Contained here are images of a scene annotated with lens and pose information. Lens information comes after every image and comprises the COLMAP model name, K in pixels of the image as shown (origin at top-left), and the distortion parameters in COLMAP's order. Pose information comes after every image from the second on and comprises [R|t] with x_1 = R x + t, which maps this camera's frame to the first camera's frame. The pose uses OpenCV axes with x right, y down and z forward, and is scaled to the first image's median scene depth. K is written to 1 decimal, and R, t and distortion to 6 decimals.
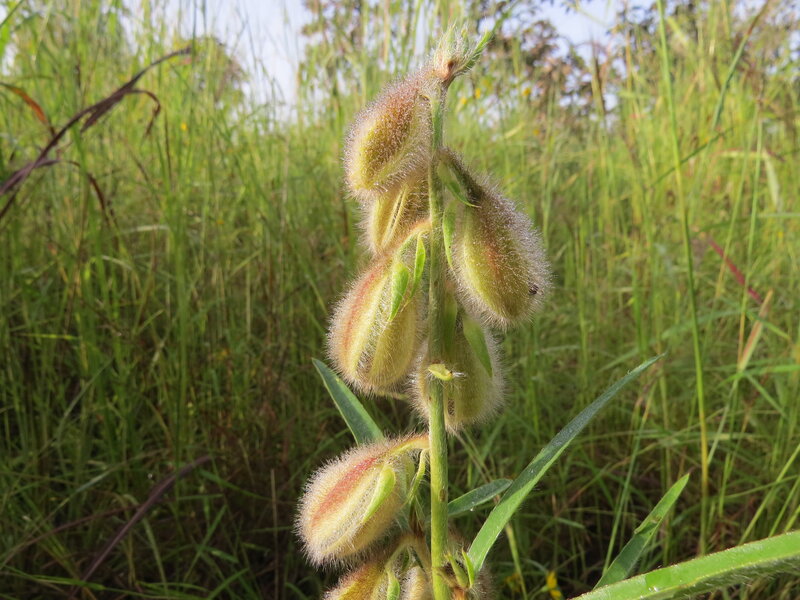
lens RADIAL K [[601.0, 0, 400.2], [0, 601.0, 302.5], [0, 0, 1]] dist [0.005726, 0.002697]
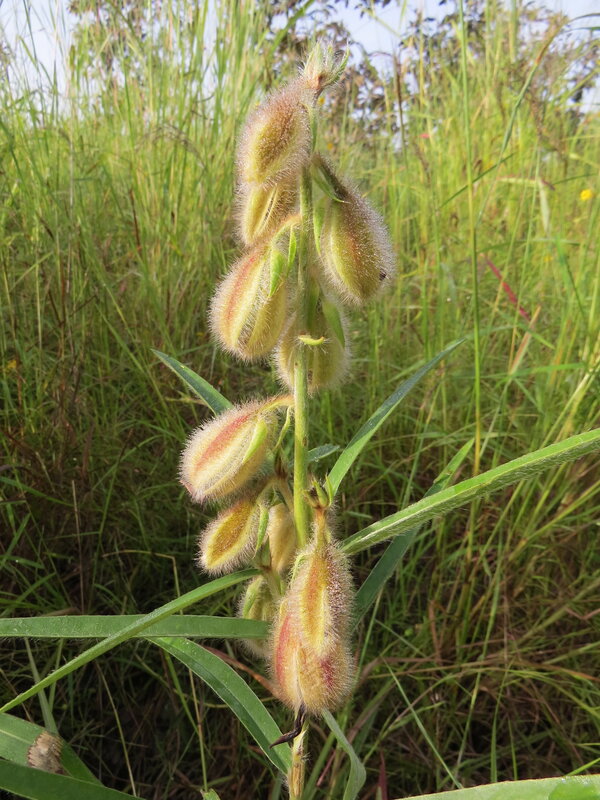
lens RADIAL K [[601.0, 0, 299.6], [0, 601.0, 403.7], [0, 0, 1]] dist [0.005726, 0.002697]
pose [[0.983139, -0.010706, 0.182548, -0.030801], [-0.014383, 0.990665, 0.135559, 0.013239], [-0.182295, -0.135899, 0.973807, -0.038301]]
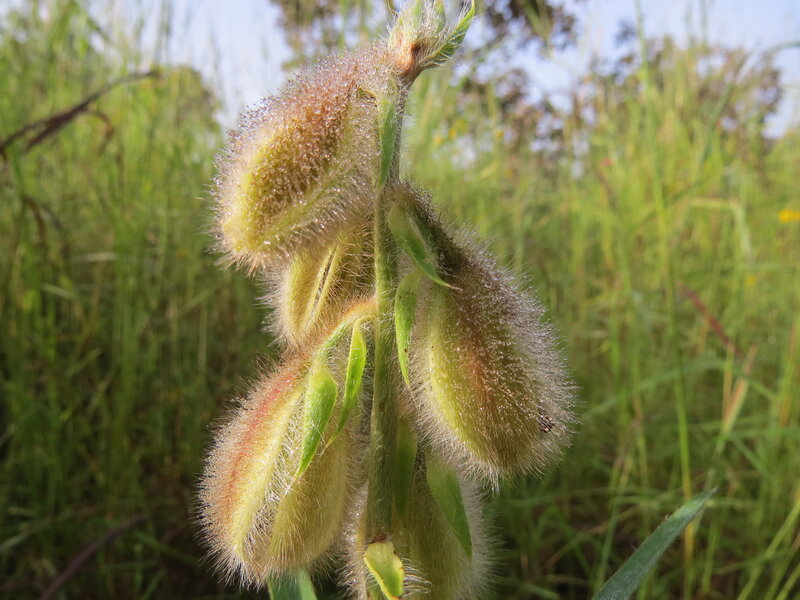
lens RADIAL K [[601.0, 0, 397.6], [0, 601.0, 301.0], [0, 0, 1]] dist [0.005726, 0.002697]
pose [[0.998599, 0.030333, 0.043352, 0.008094], [-0.027659, 0.997754, -0.061014, -0.017565], [-0.045106, 0.059729, 0.997195, 0.070415]]
